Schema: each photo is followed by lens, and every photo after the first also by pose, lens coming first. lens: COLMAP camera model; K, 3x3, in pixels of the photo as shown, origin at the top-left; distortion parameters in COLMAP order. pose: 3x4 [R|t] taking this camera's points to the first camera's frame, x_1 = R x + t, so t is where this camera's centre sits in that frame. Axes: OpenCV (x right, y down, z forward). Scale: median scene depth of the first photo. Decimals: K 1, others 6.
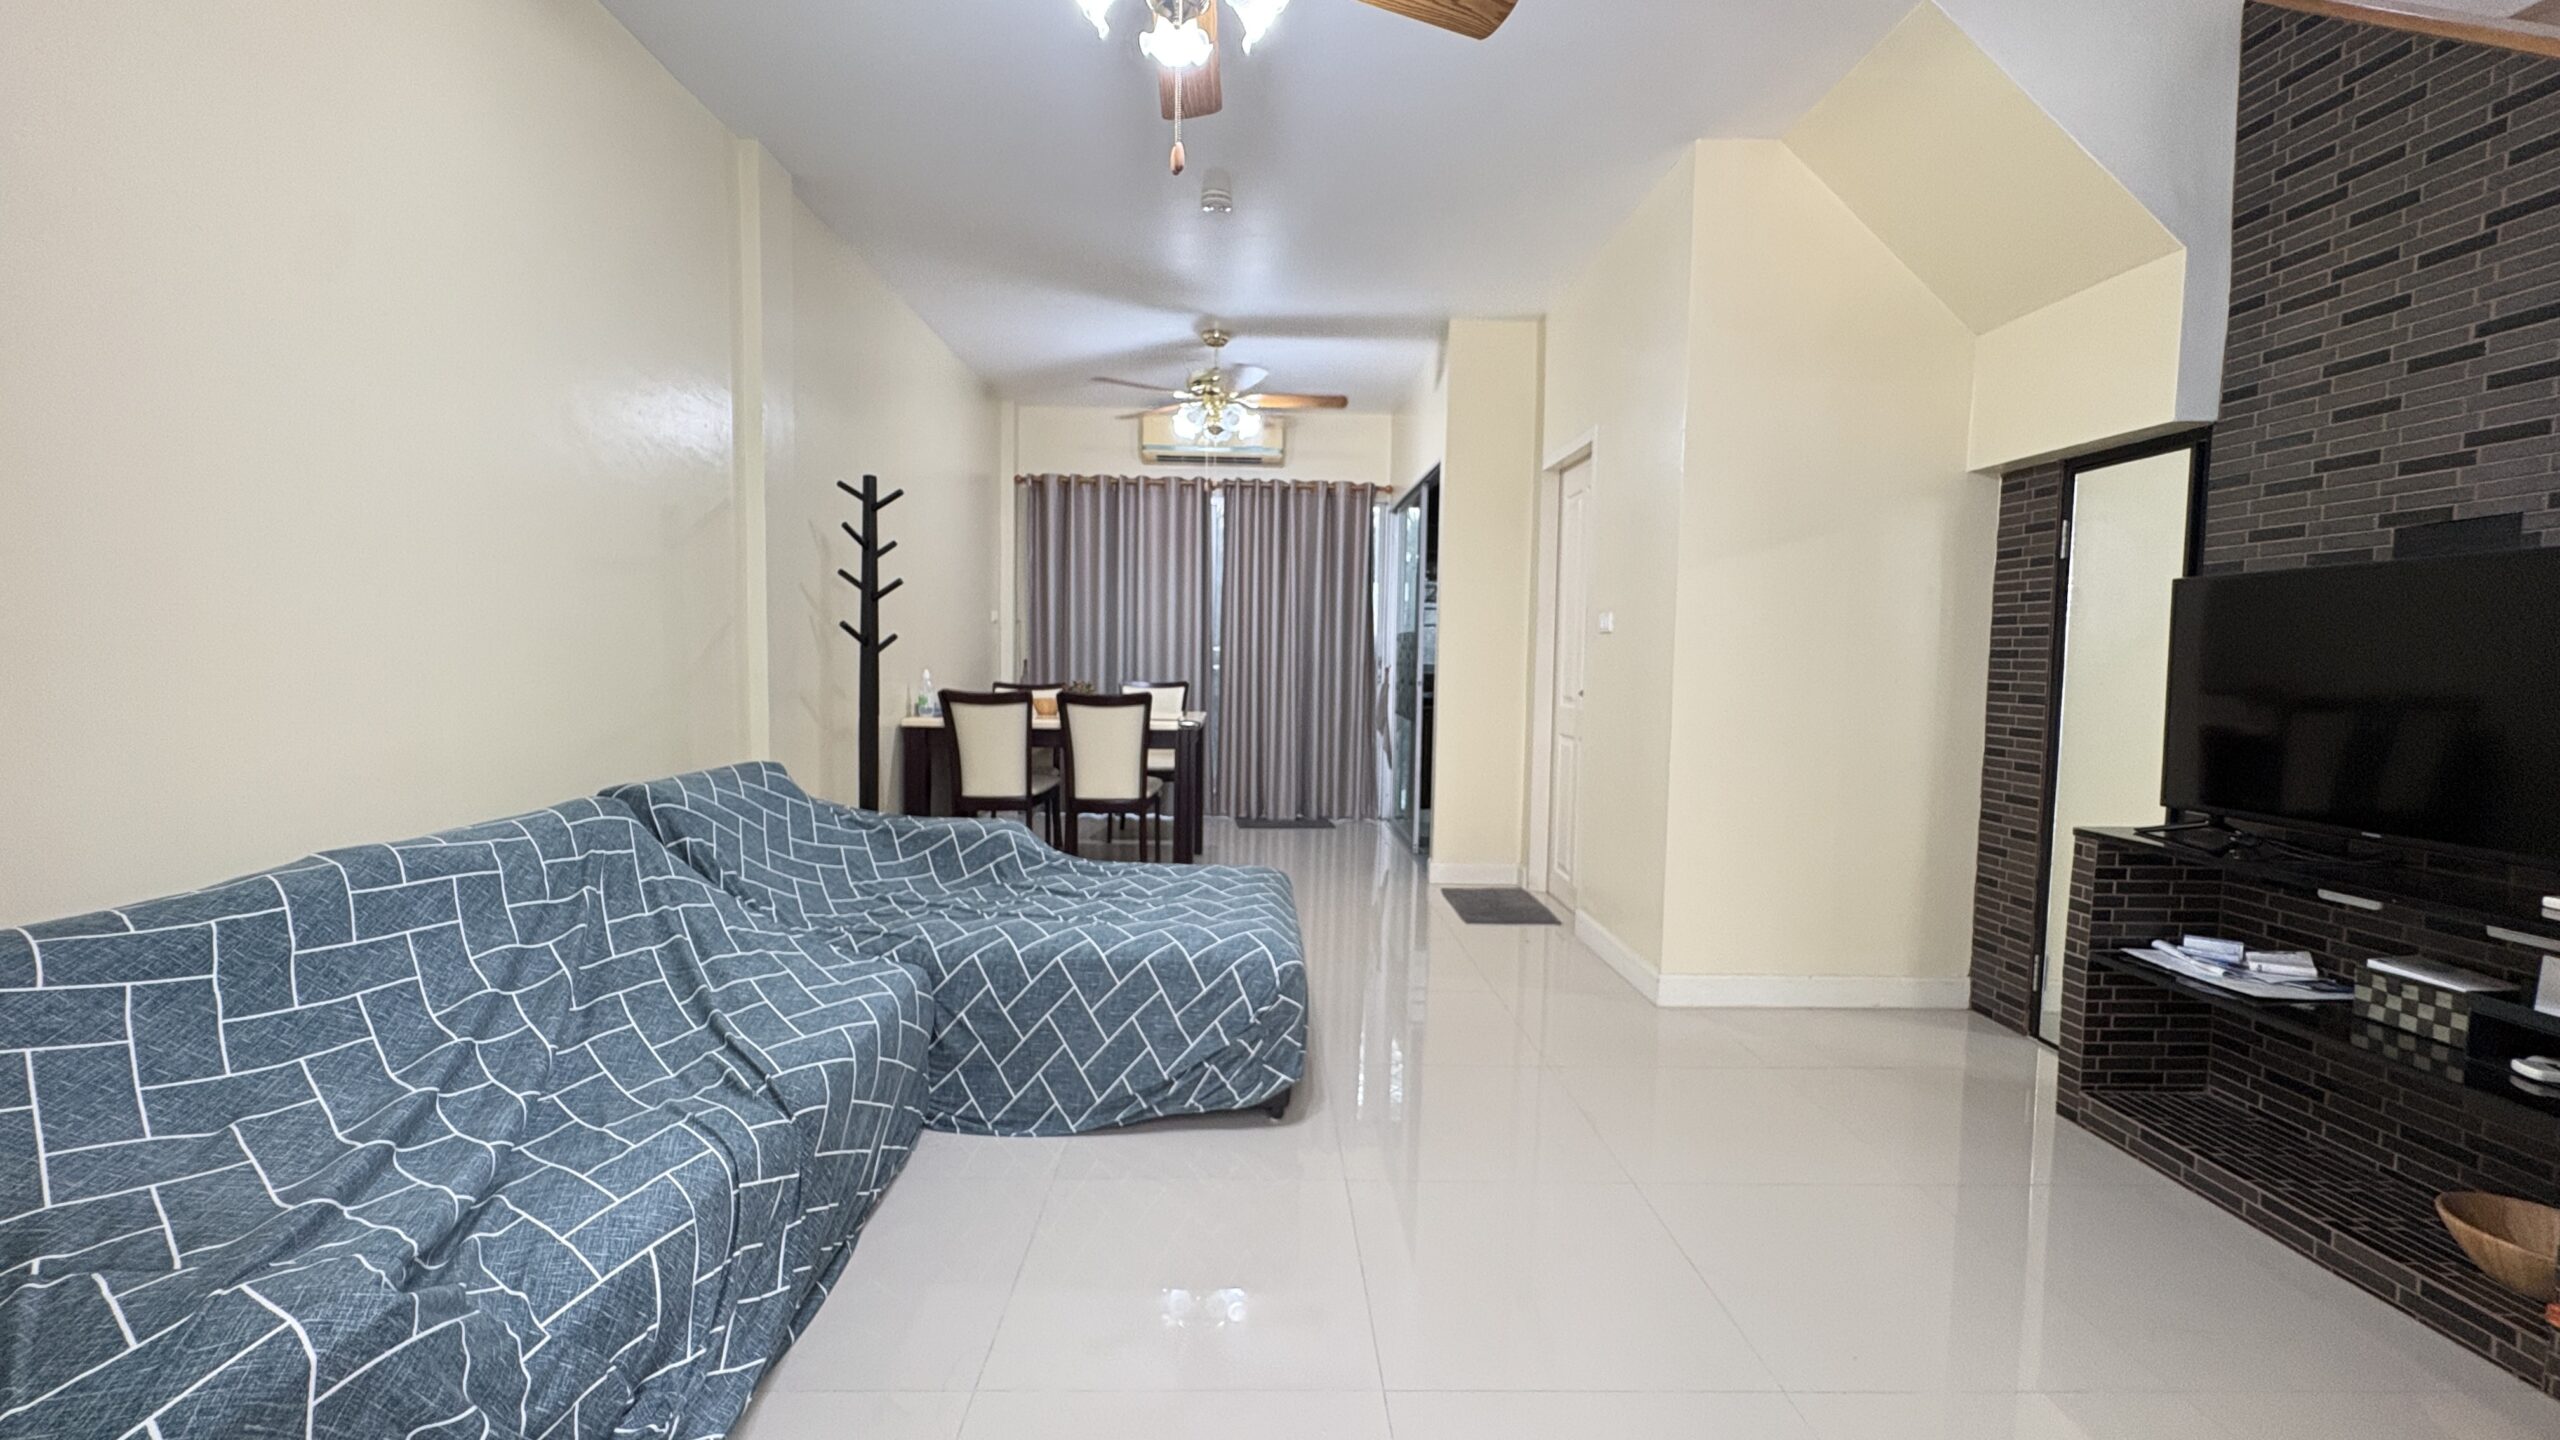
lens RADIAL K [[1016.5, 0, 1274.1], [0, 1016.5, 718.8], [0, 0, 1]] dist [0.000629, 0.000115]
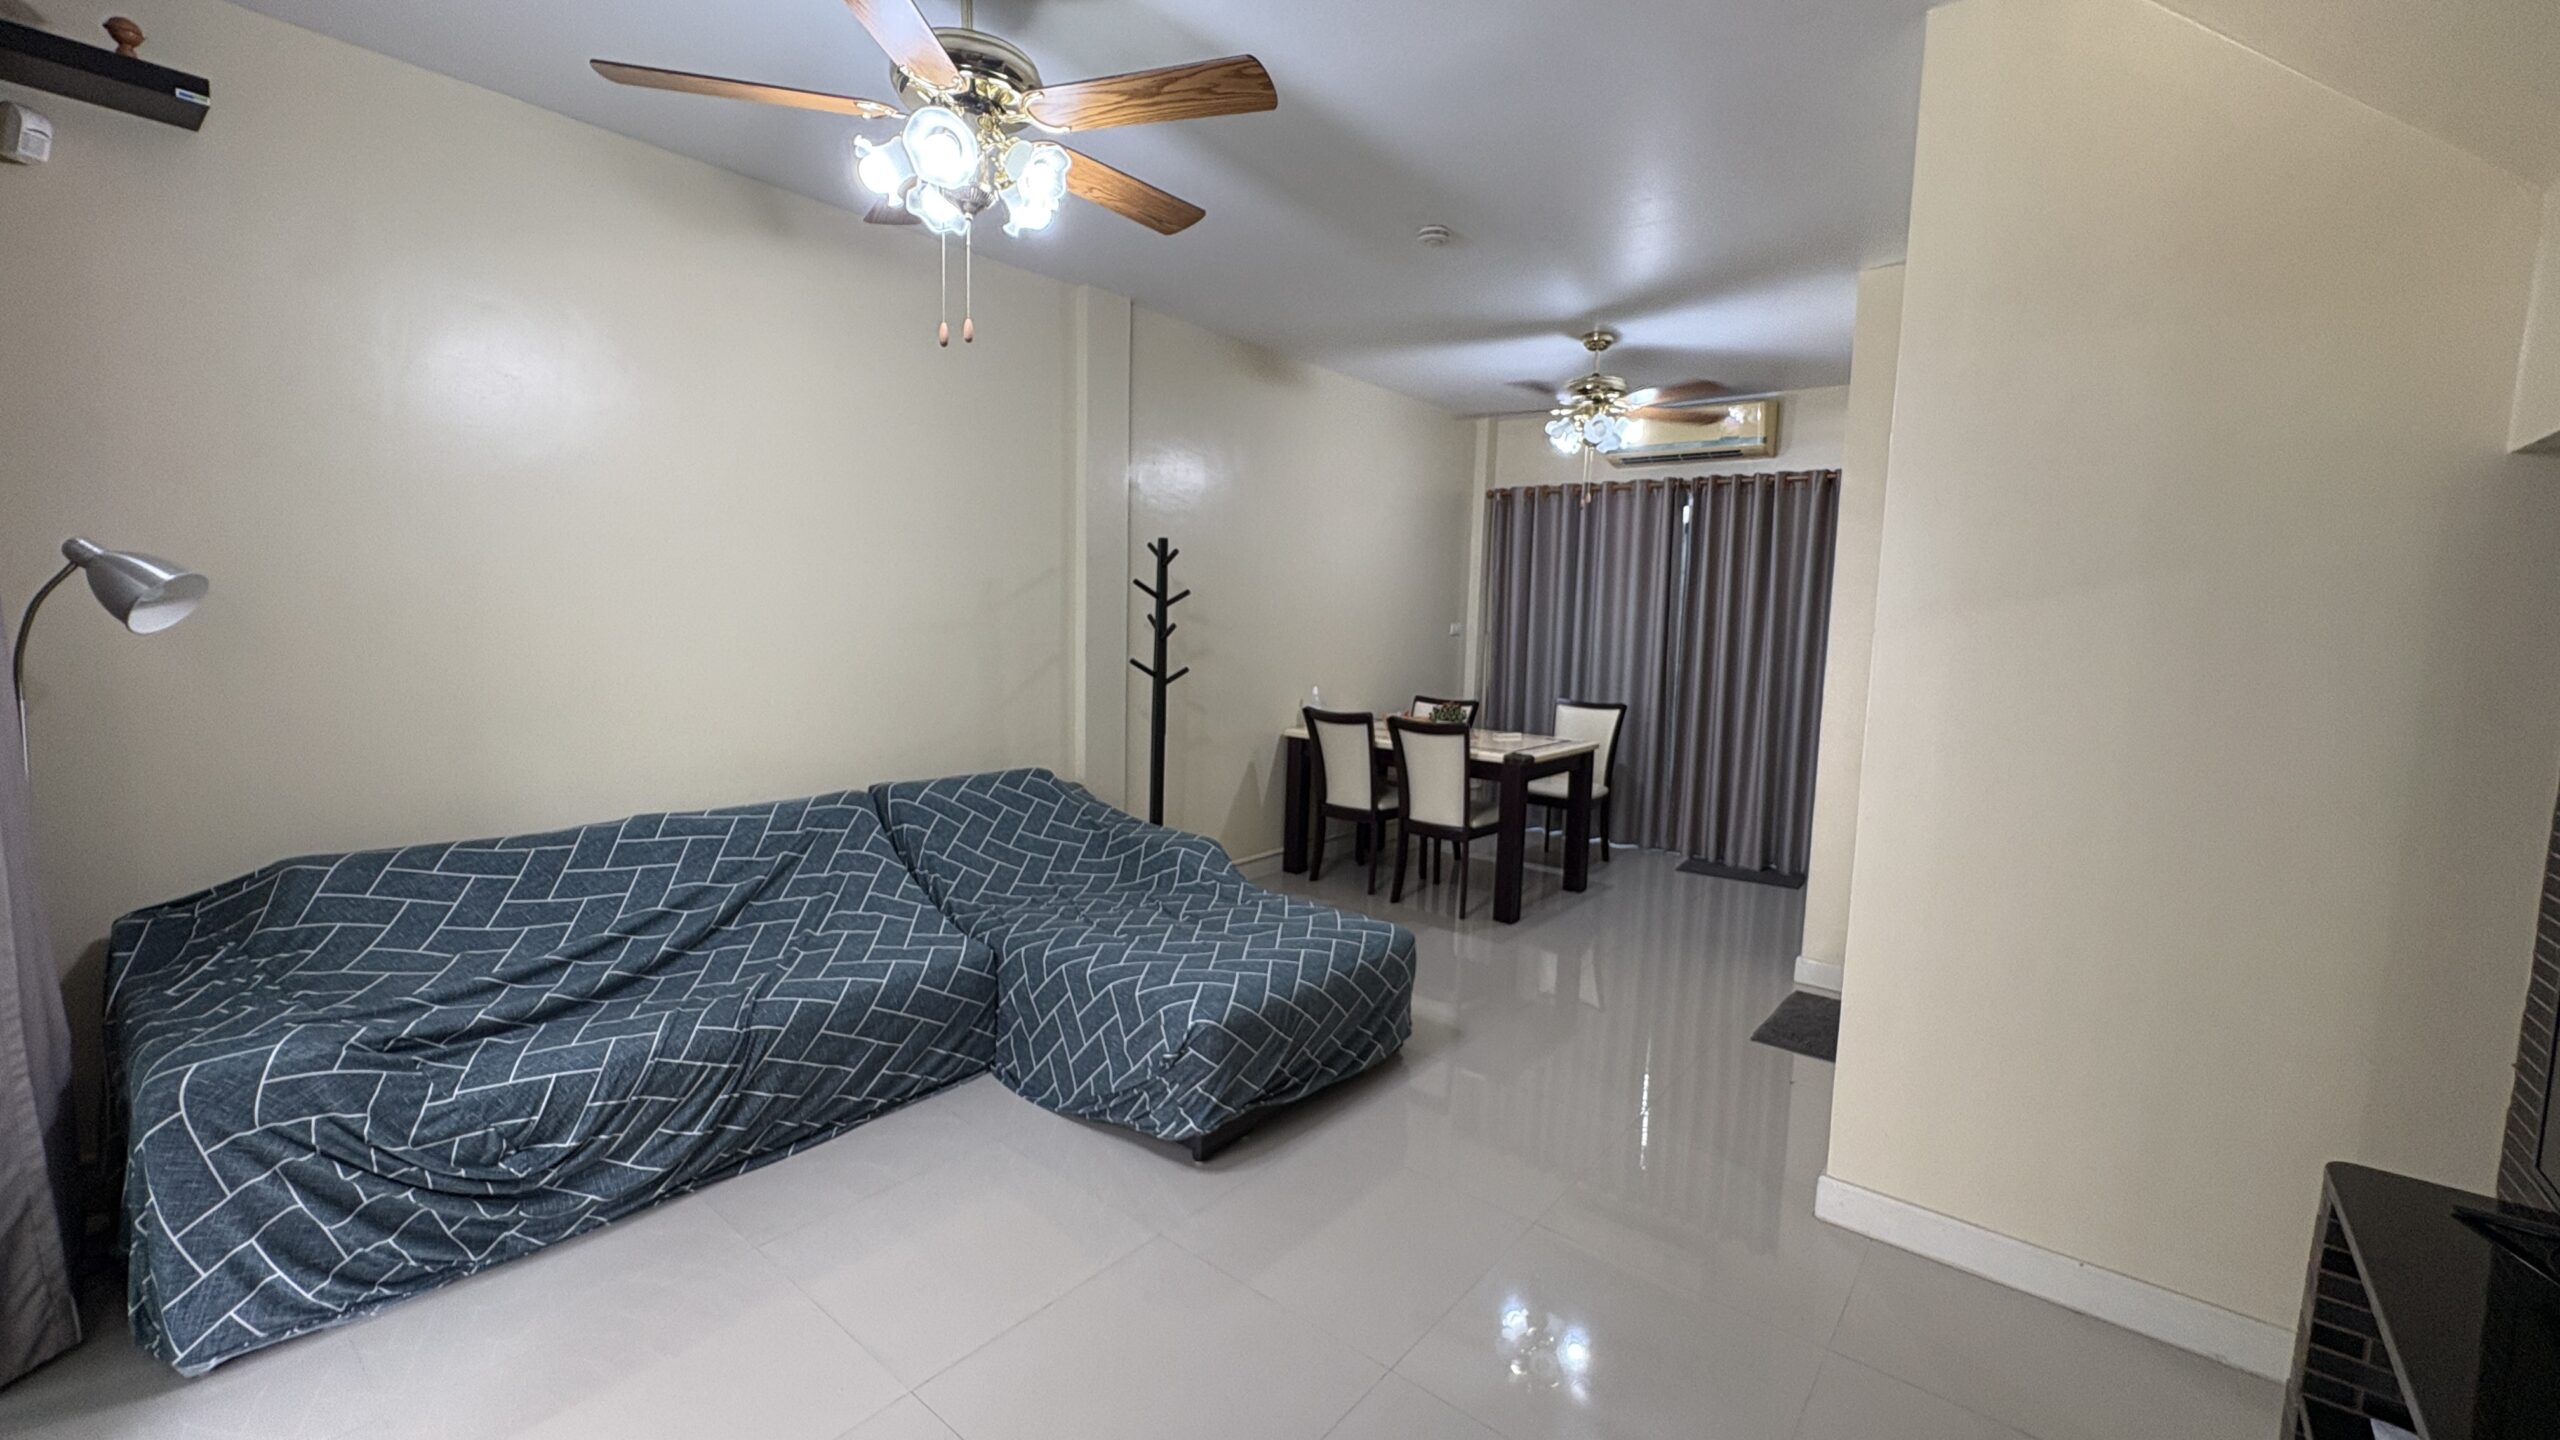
lens RADIAL K [[1016.5, 0, 1274.1], [0, 1016.5, 718.8], [0, 0, 1]] dist [0.000629, 0.000115]
pose [[0.759301, 0.072460, -0.646693, 0.373651], [-0.056885, 0.997368, 0.044962, -0.064027], [0.648249, 0.002647, 0.761424, 0.122321]]
